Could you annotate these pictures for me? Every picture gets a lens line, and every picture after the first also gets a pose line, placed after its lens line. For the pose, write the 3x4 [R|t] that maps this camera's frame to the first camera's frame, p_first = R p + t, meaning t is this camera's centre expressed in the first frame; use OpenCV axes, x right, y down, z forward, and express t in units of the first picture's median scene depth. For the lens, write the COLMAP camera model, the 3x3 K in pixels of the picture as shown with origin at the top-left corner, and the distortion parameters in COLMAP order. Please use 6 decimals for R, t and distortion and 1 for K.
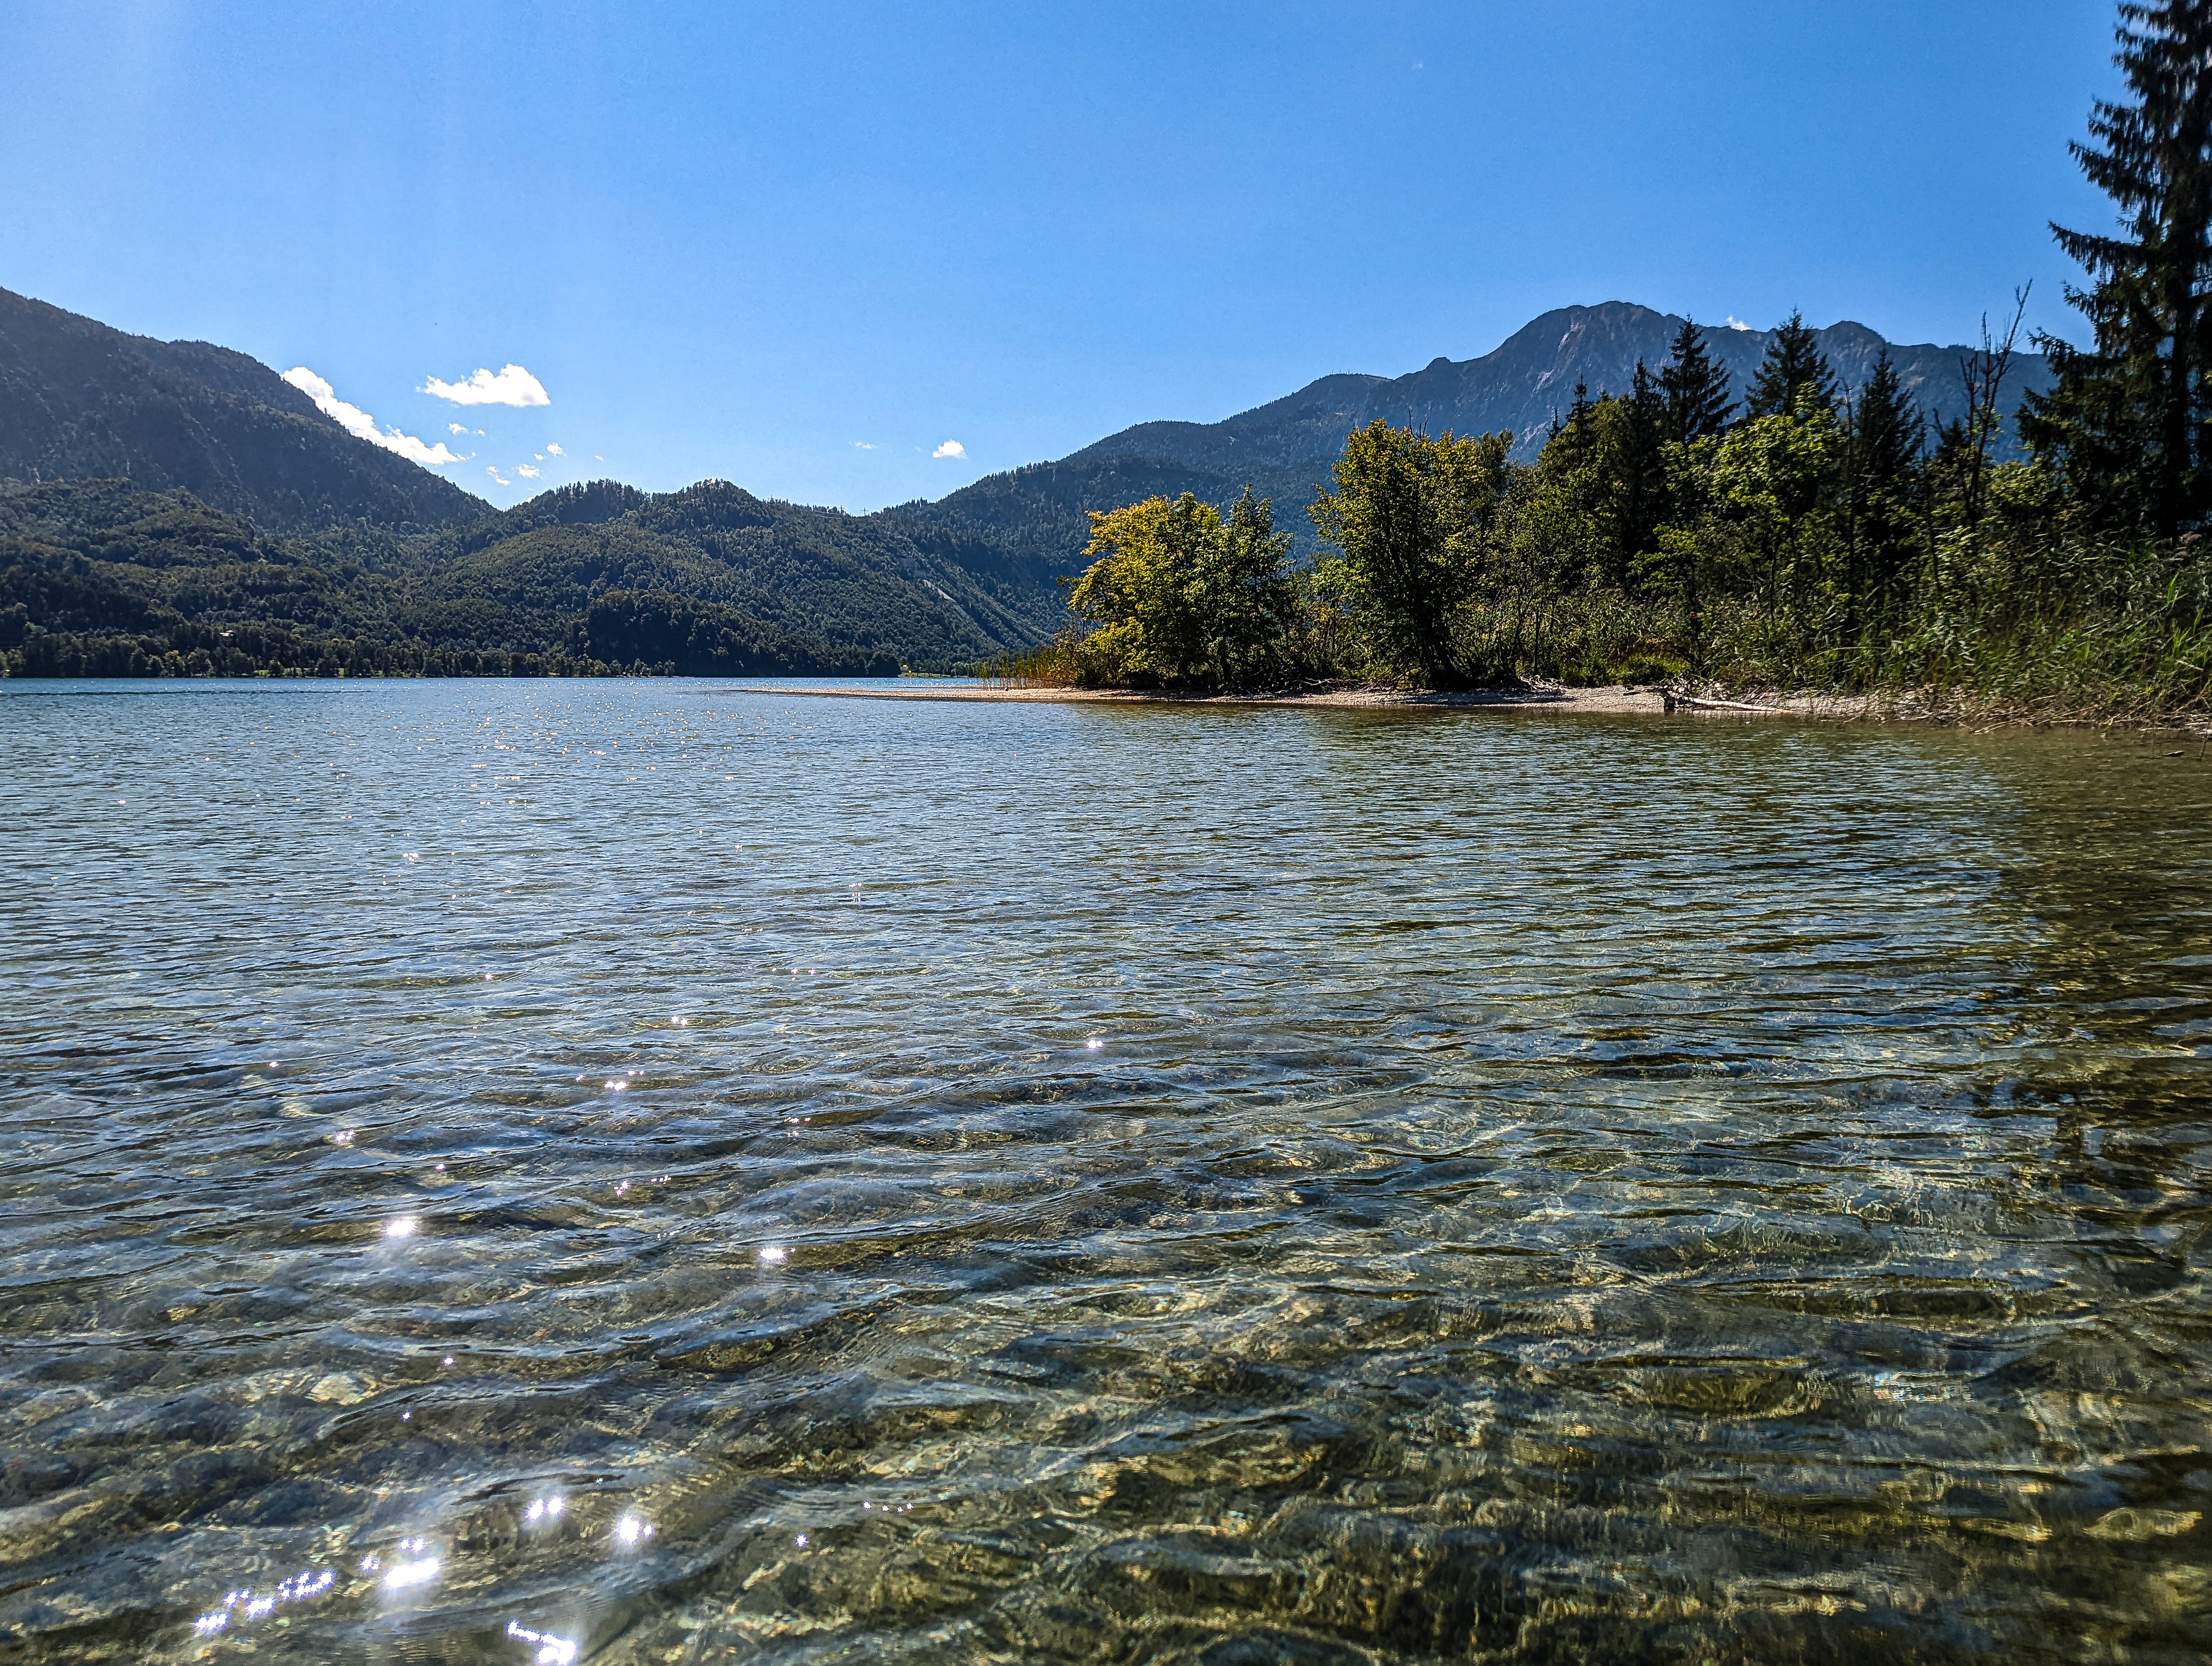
lens RADIAL K [[1589.5, 0, 1070.4], [0, 1589.5, 833.1], [0, 0, 1]] dist [0.074935, -0.072695]
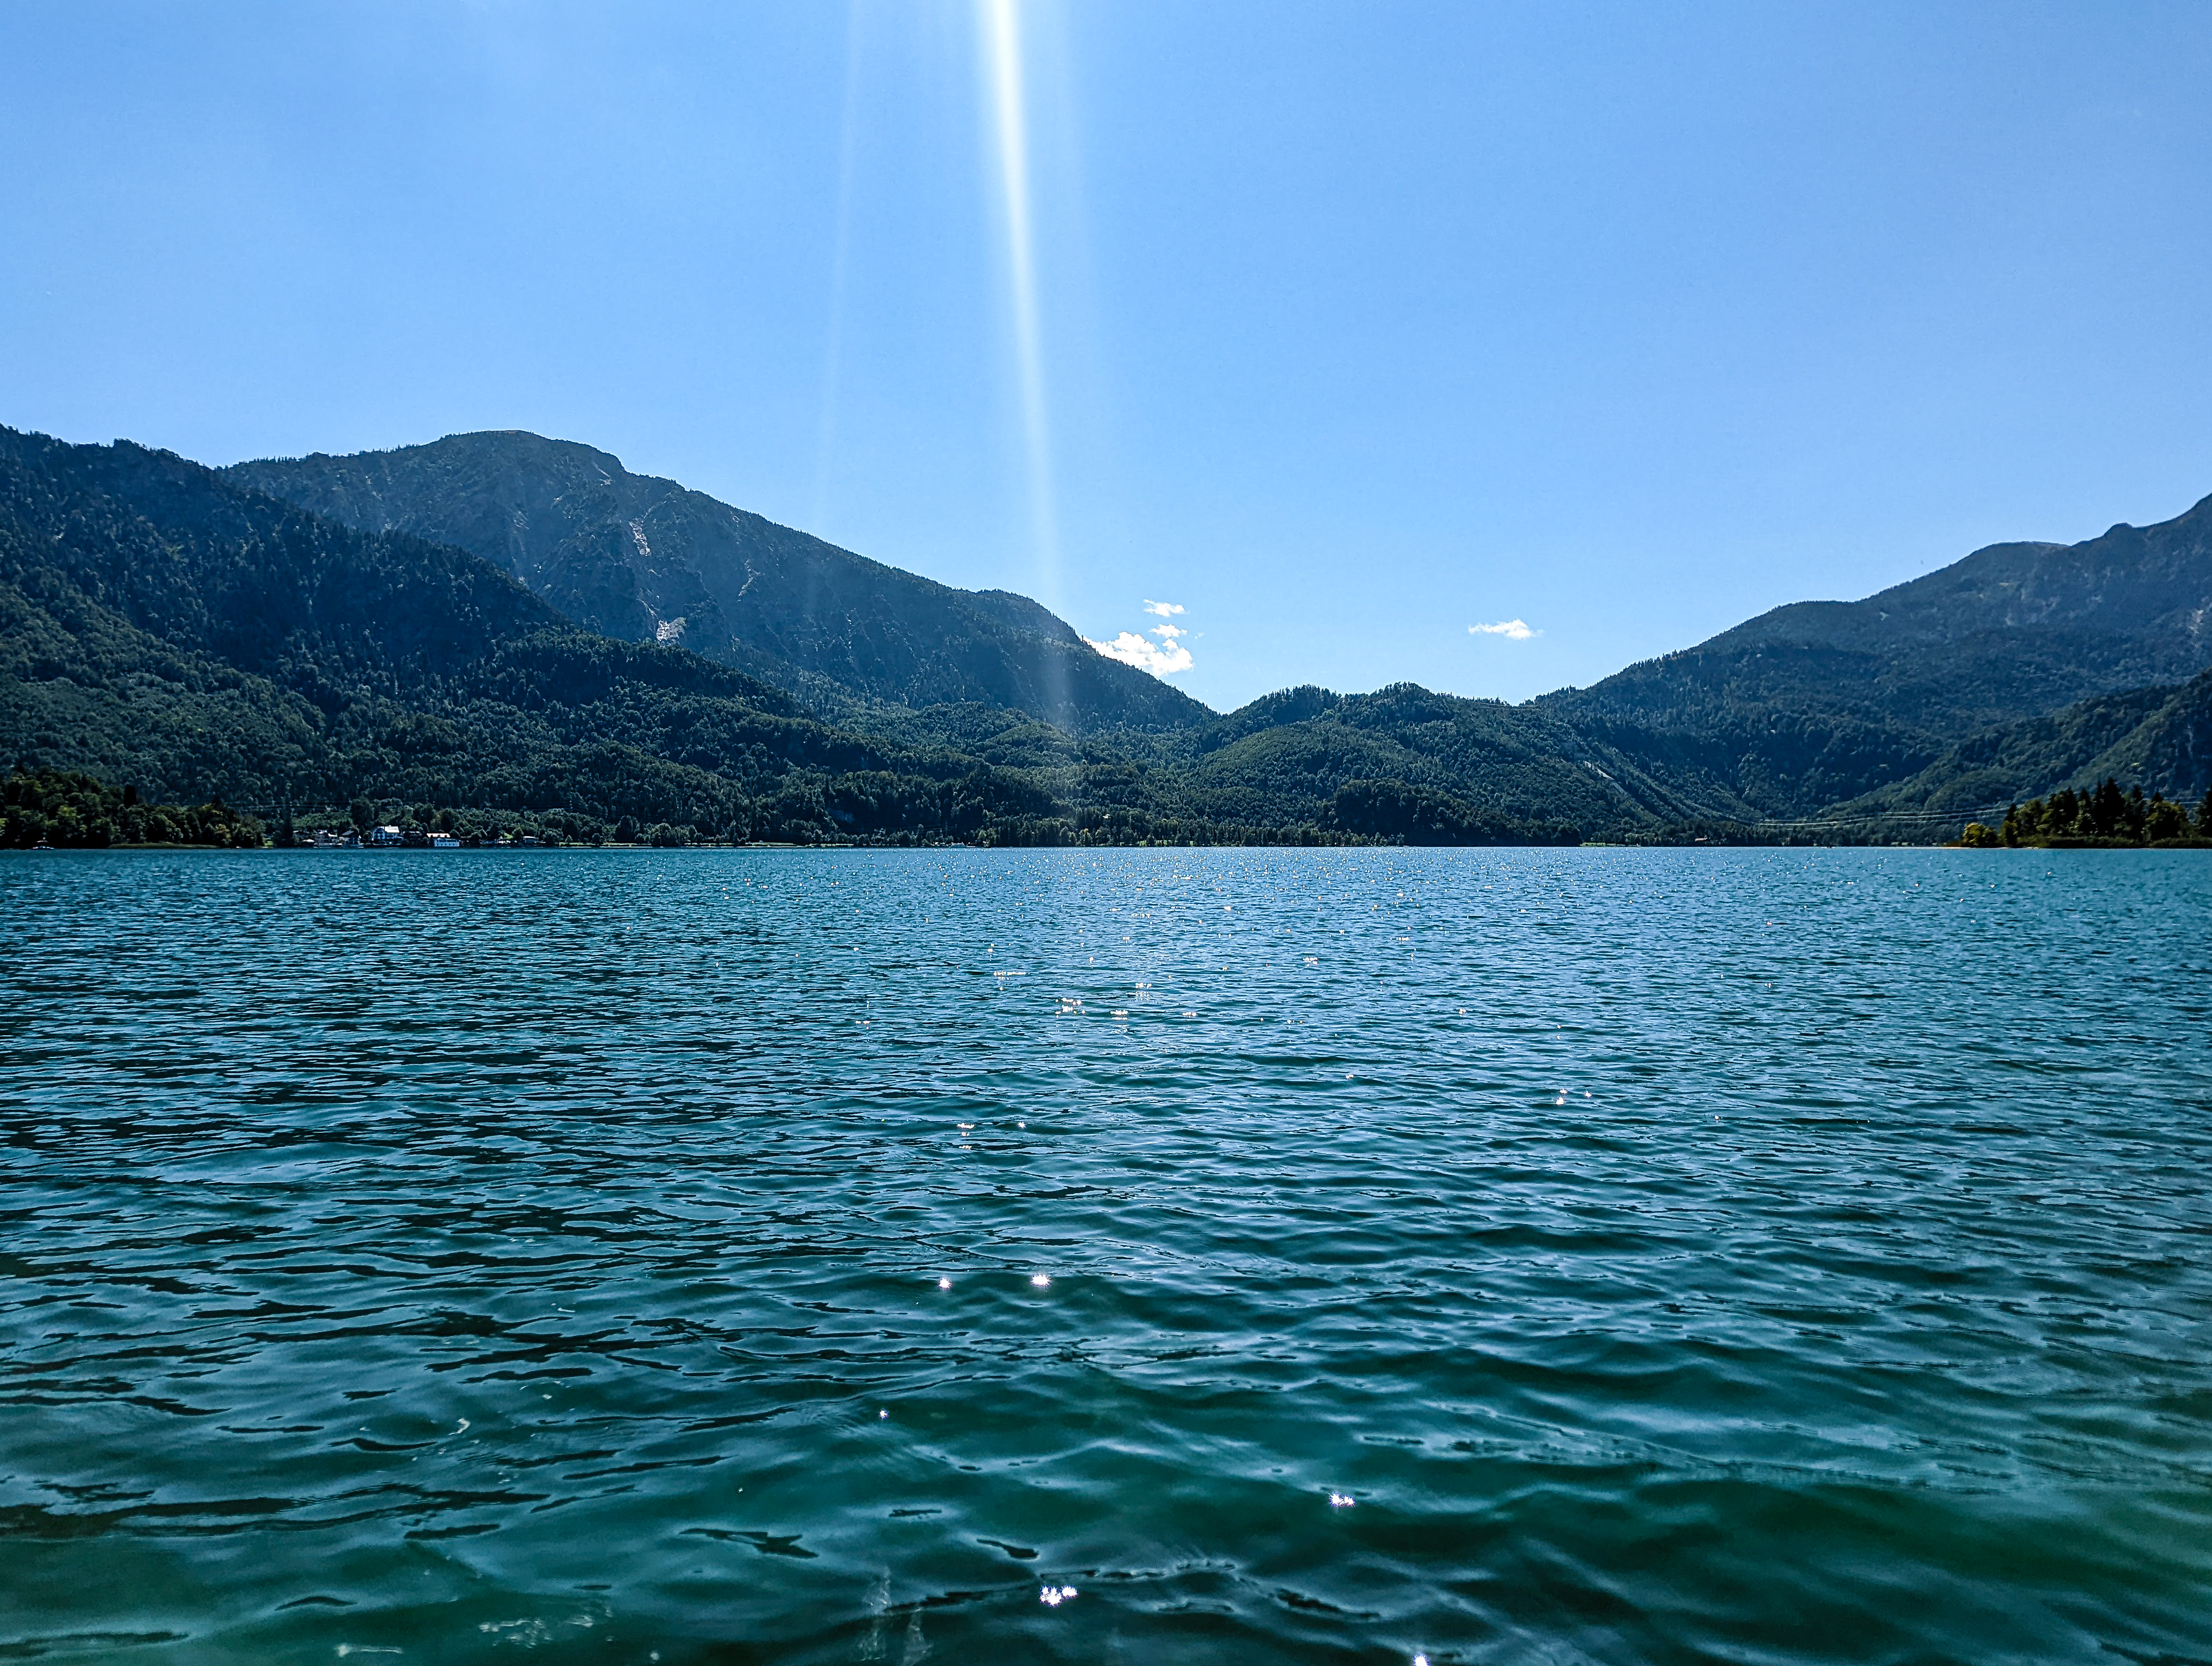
lens RADIAL K [[1589.5, 0, 1104.2], [0, 1589.5, 848.8], [0, 0, 1]] dist [0.074935, -0.072695]
pose [[0.940675, 0.002649, -0.339298, -0.028650], [-0.035118, 0.995359, -0.089591, 0.018600], [0.337486, 0.096192, 0.936403, -0.188264]]
